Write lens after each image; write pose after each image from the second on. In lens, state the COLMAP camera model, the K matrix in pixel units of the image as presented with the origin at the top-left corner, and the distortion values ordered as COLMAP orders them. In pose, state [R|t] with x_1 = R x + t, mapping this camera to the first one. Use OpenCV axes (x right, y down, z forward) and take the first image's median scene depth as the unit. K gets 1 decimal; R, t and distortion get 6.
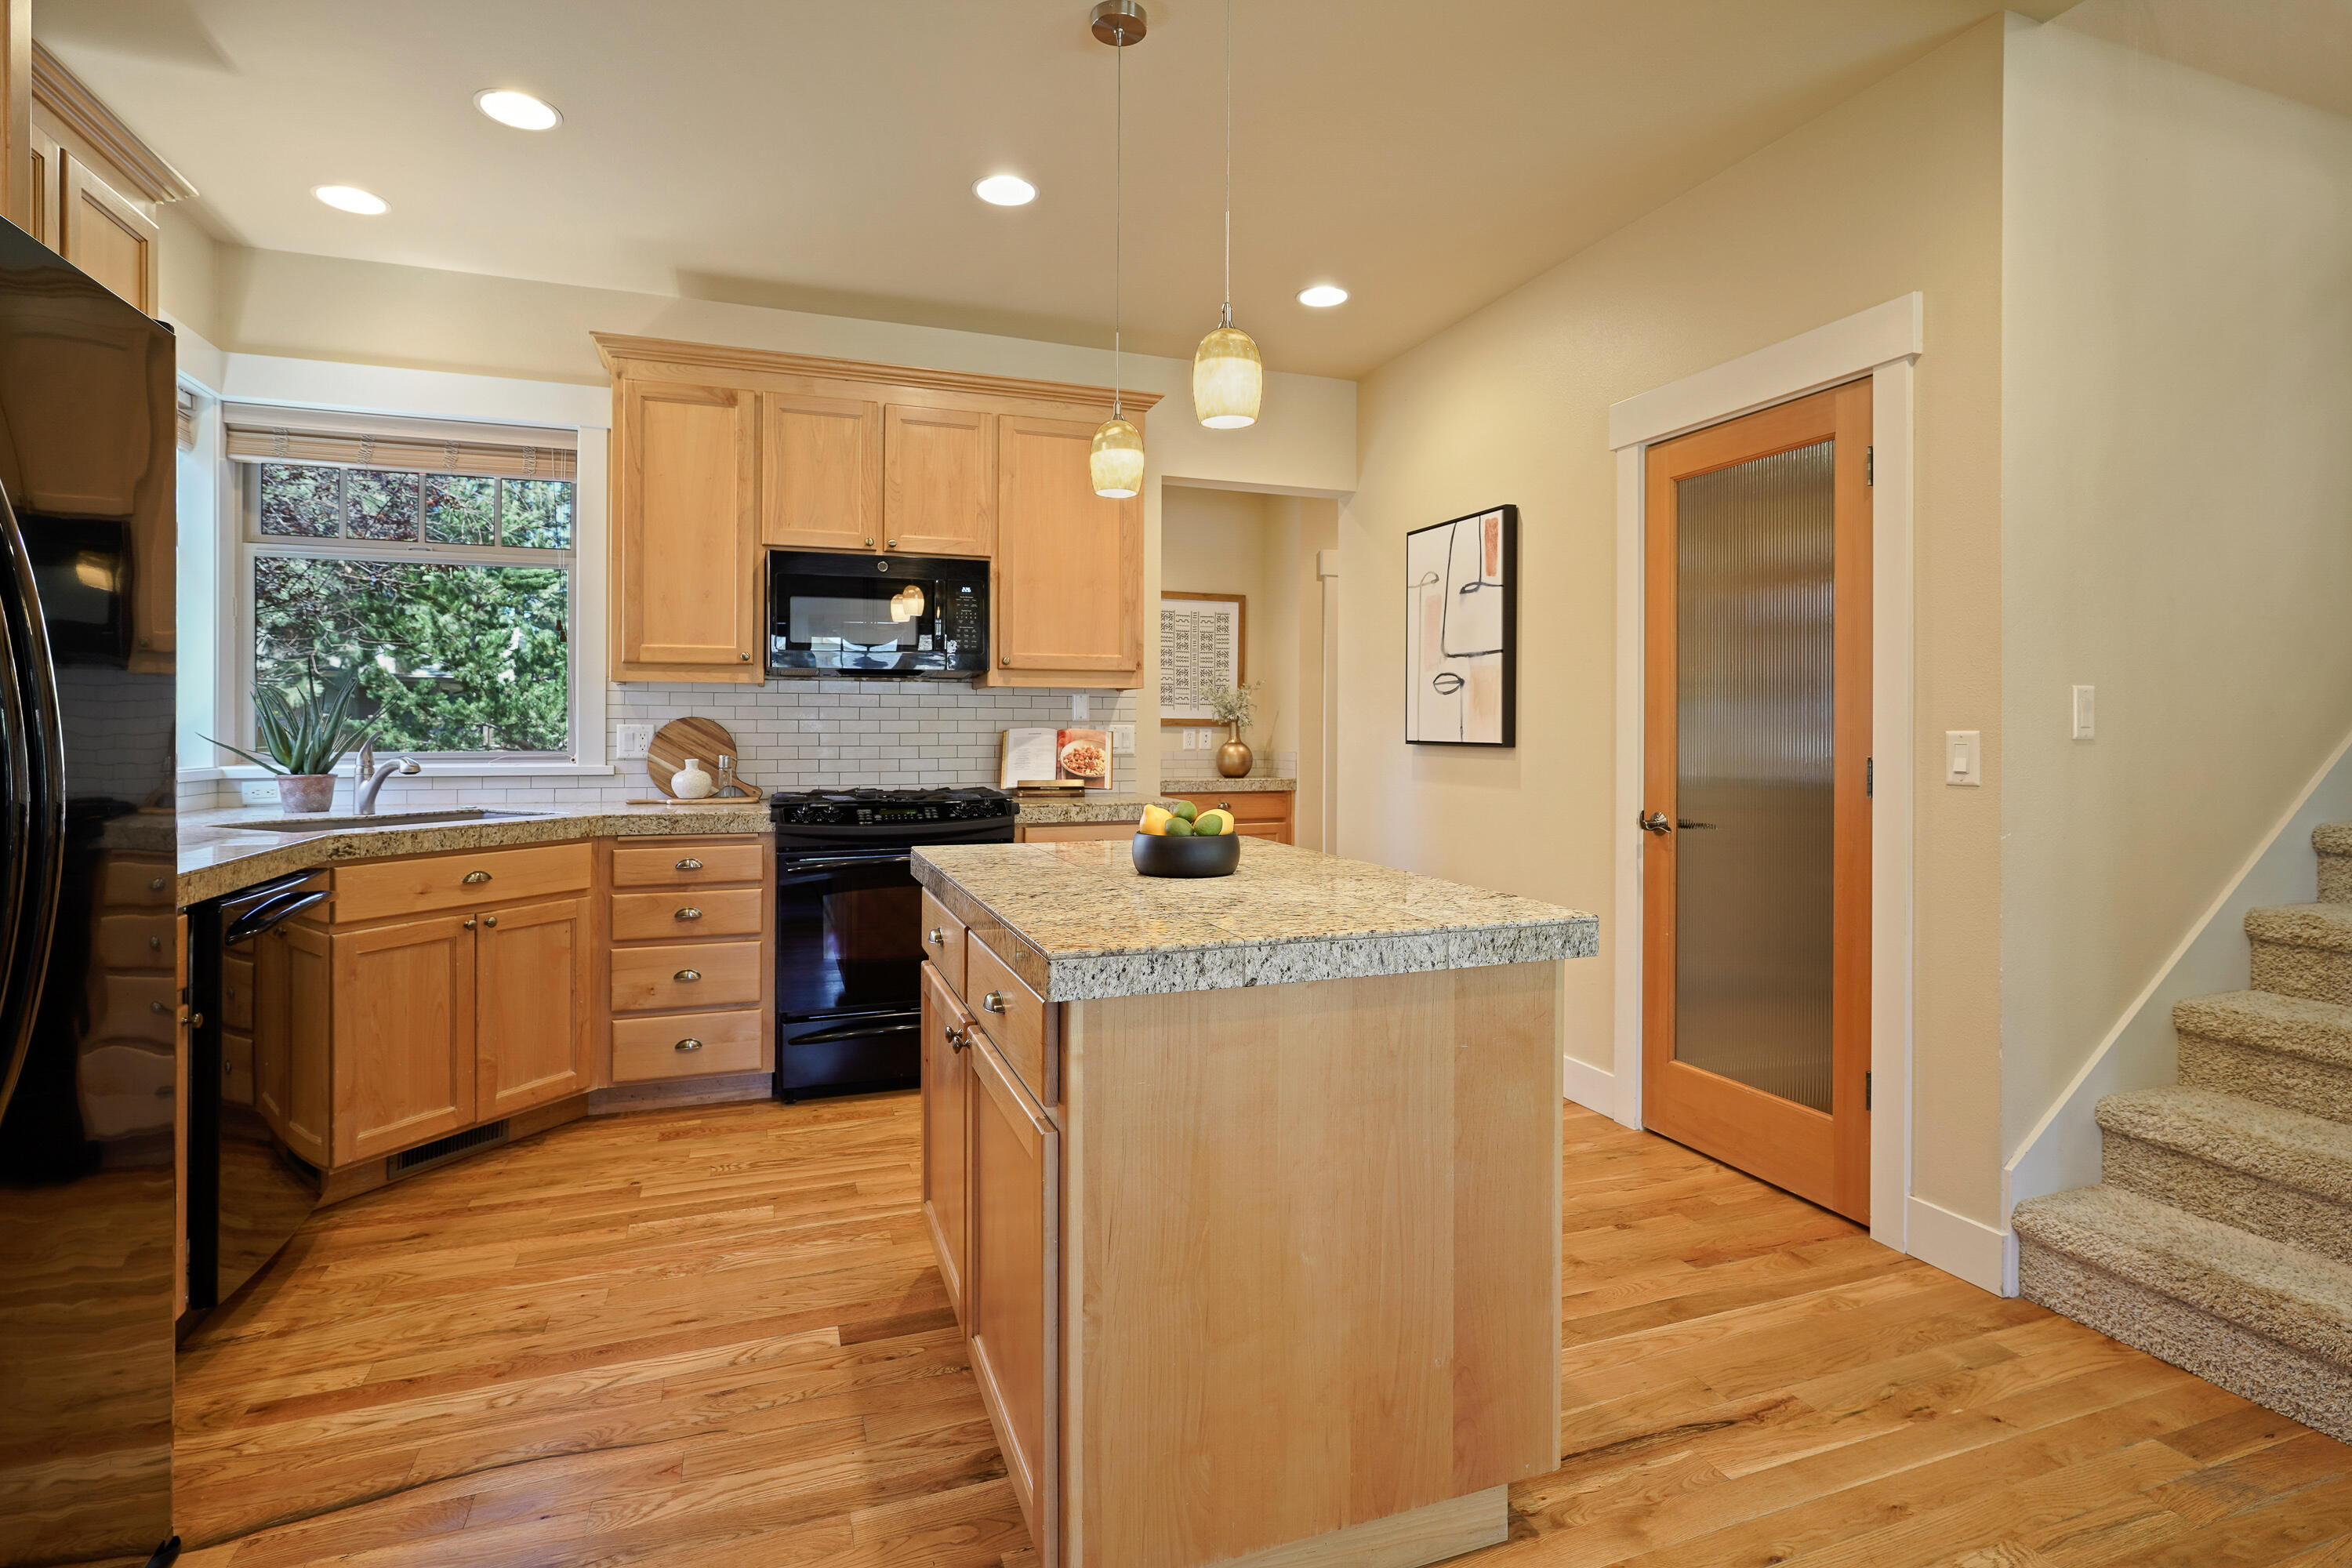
lens RADIAL K [[1149.0, 0, 1182.7], [0, 1149.0, 733.8], [0, 0, 1]] dist [-0.002418, 0.001497]
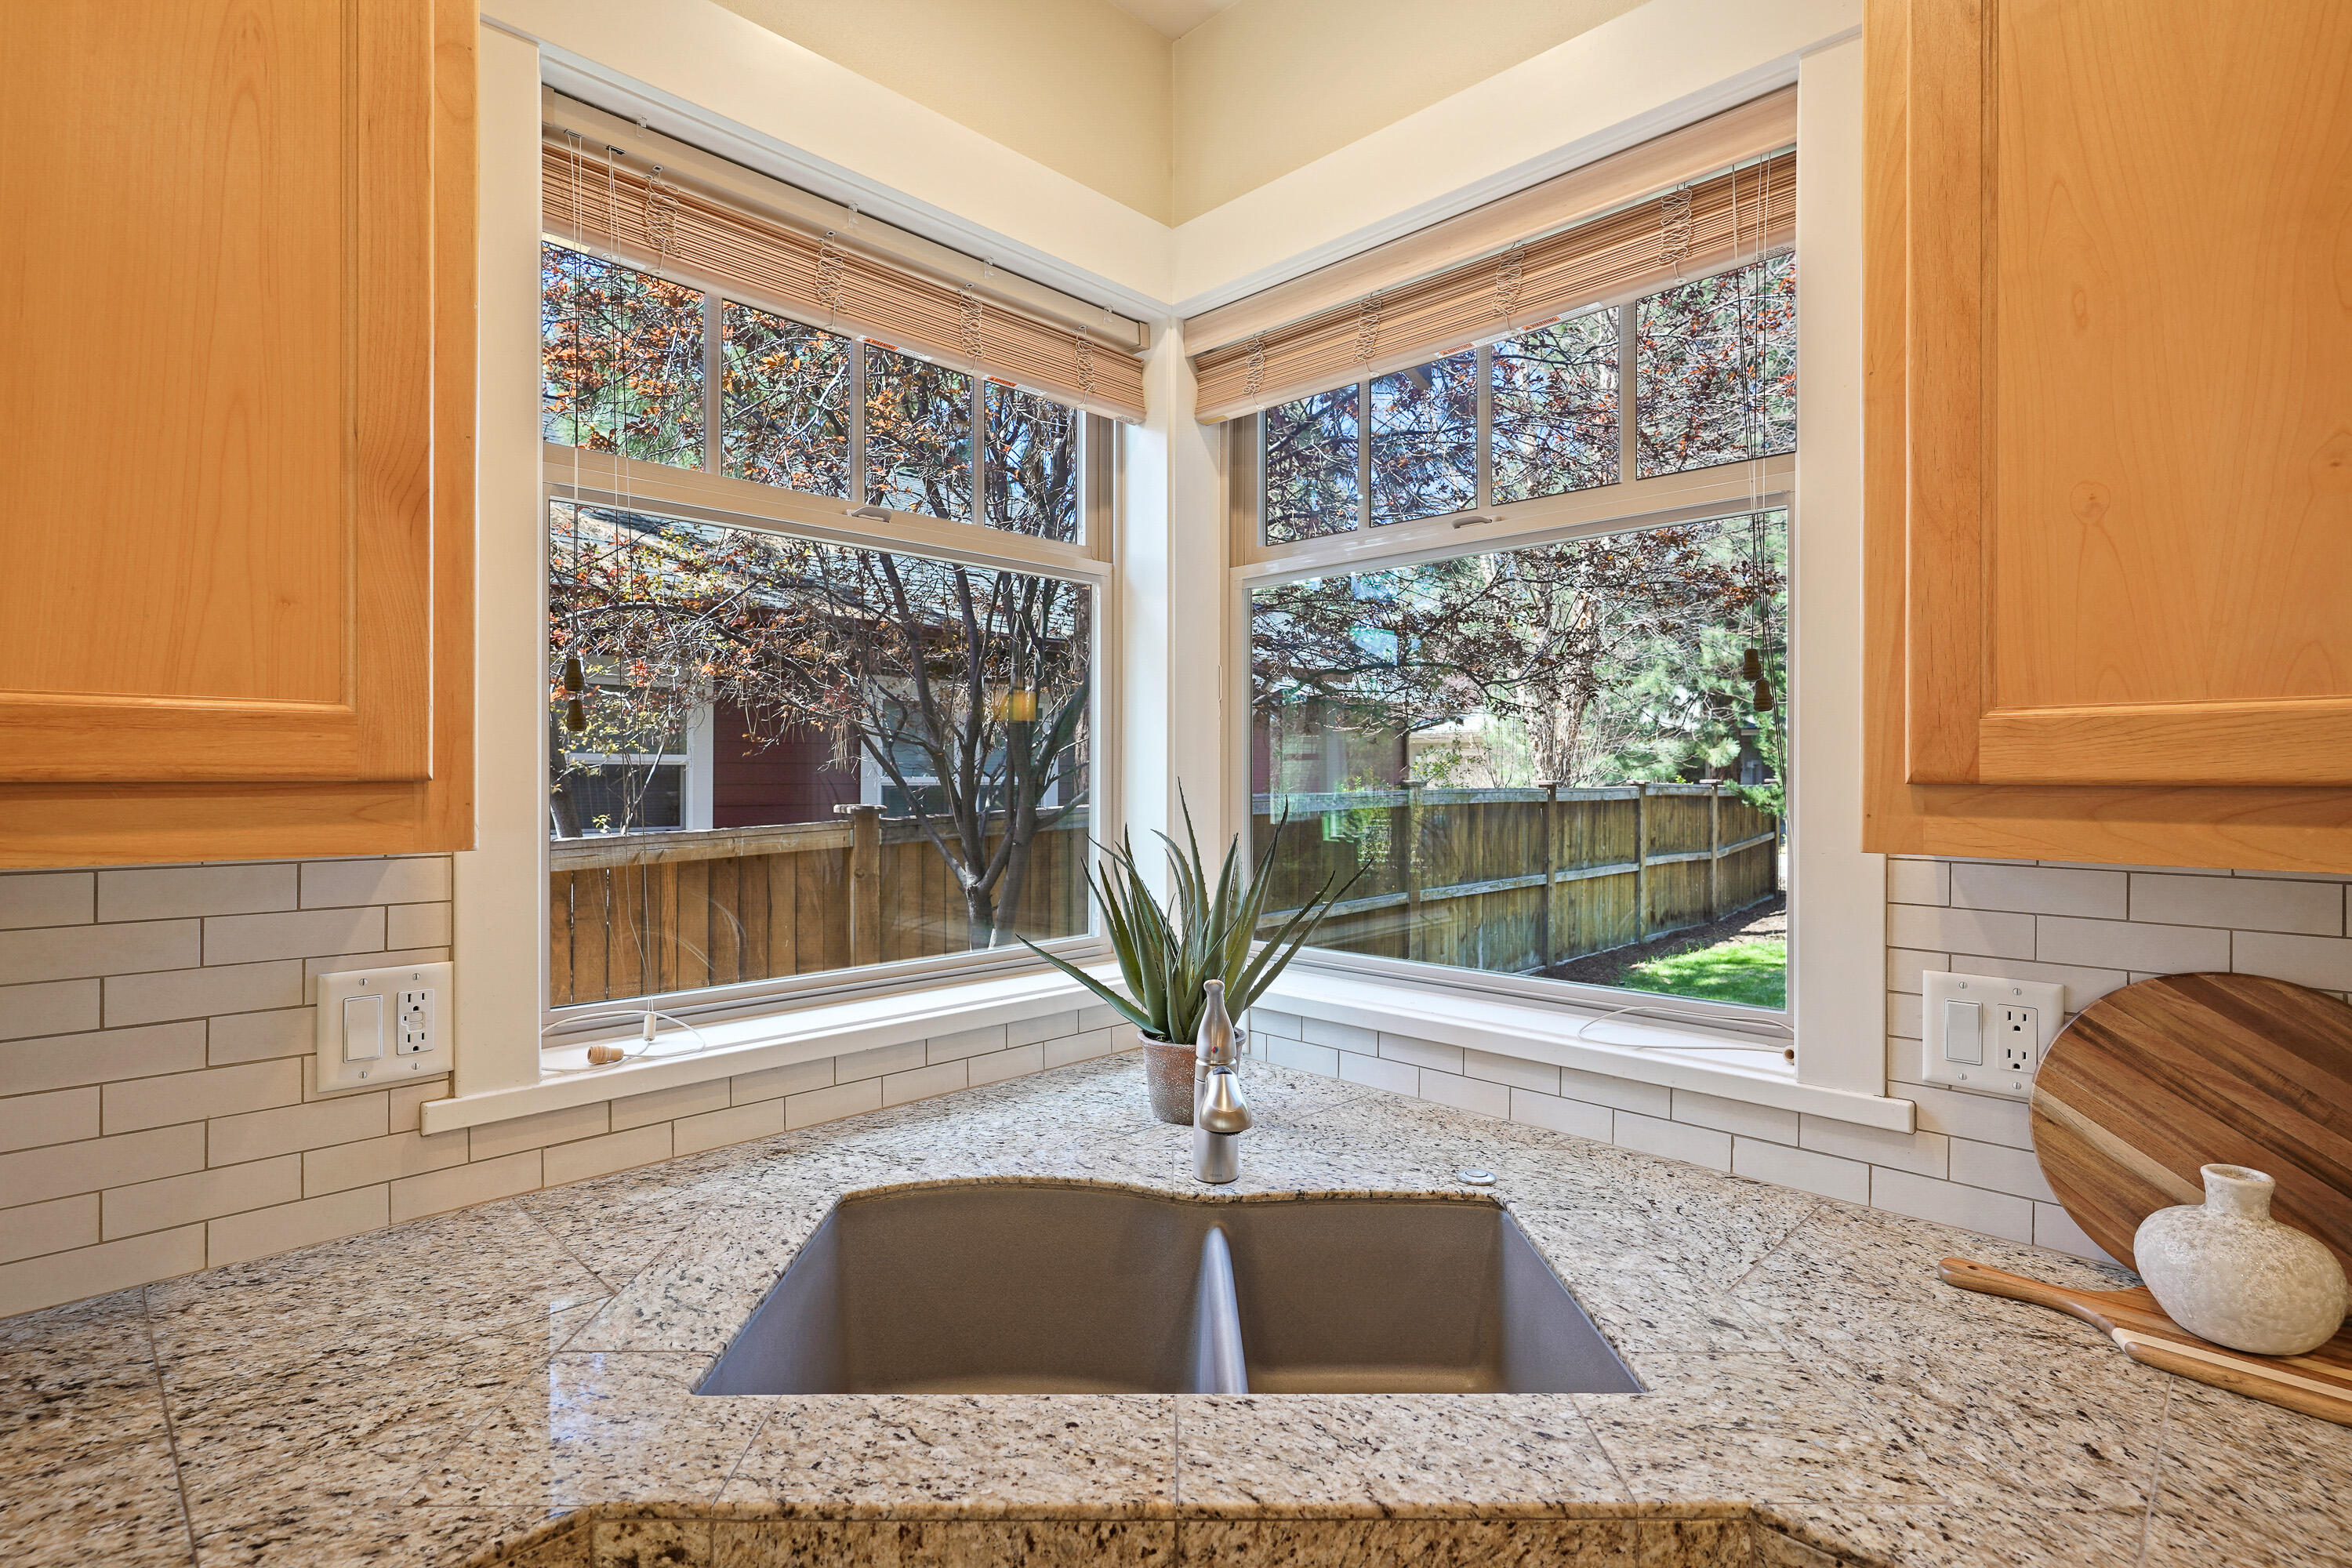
lens RADIAL K [[1116.3, 0, 1183.1], [0, 1116.3, 778.9], [0, 0, 1]] dist [-0.002914, -0.000440]
pose [[0.428058, 0.003848, -0.903743, -0.364188], [-0.006302, 0.999979, 0.001272, -0.069558], [0.903729, 0.005151, 0.428073, 0.819219]]
